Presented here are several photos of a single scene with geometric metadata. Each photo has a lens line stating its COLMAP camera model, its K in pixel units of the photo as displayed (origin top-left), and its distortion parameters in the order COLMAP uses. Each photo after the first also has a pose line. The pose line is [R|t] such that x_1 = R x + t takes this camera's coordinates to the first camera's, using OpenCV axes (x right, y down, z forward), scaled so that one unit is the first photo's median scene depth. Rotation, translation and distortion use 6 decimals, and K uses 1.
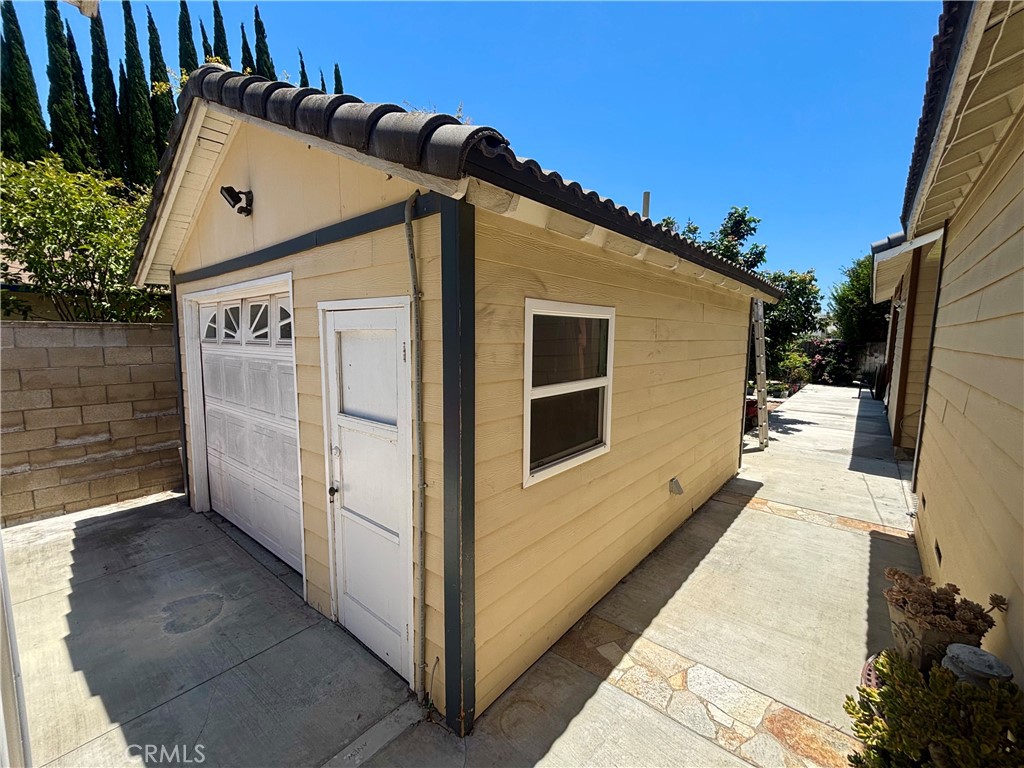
lens RADIAL K [[436.0, 0, 512.3], [0, 436.0, 385.1], [0, 0, 1]] dist [0.003601, 0.000275]
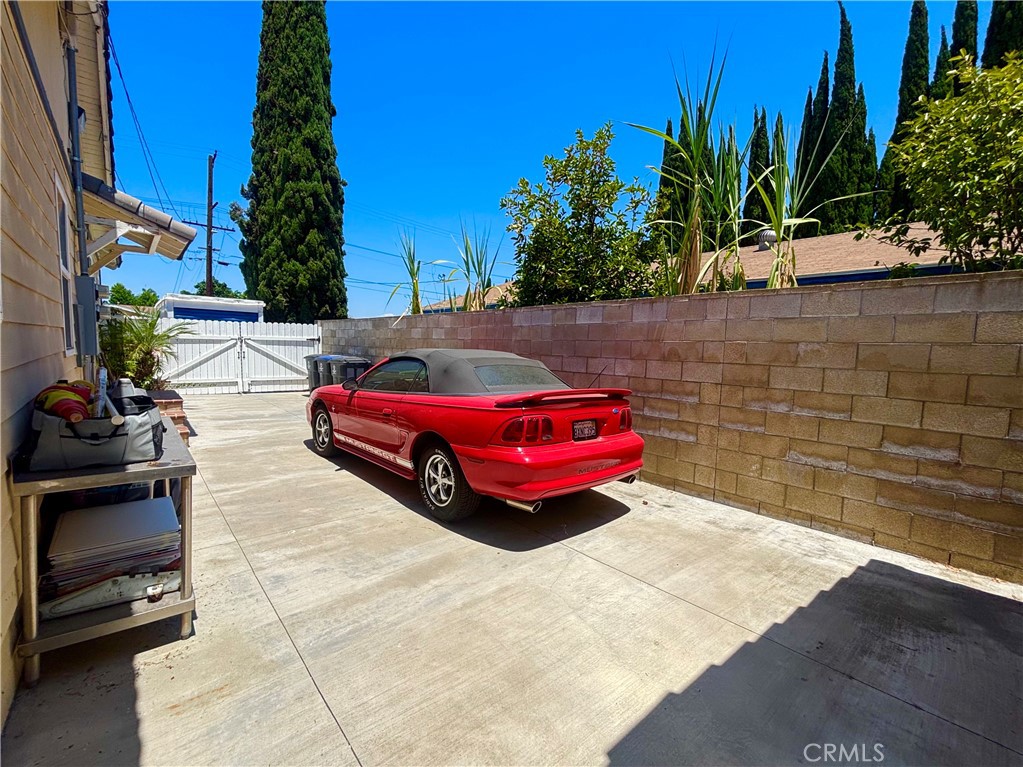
lens RADIAL K [[435.6, 0, 511.3], [0, 435.6, 382.7], [0, 0, 1]] dist [0.003601, 0.000275]
pose [[-0.165237, 0.061437, -0.984338, -0.349579], [-0.147247, 0.985335, 0.086217, 0.086764], [0.975200, 0.159187, -0.153767, 0.763080]]
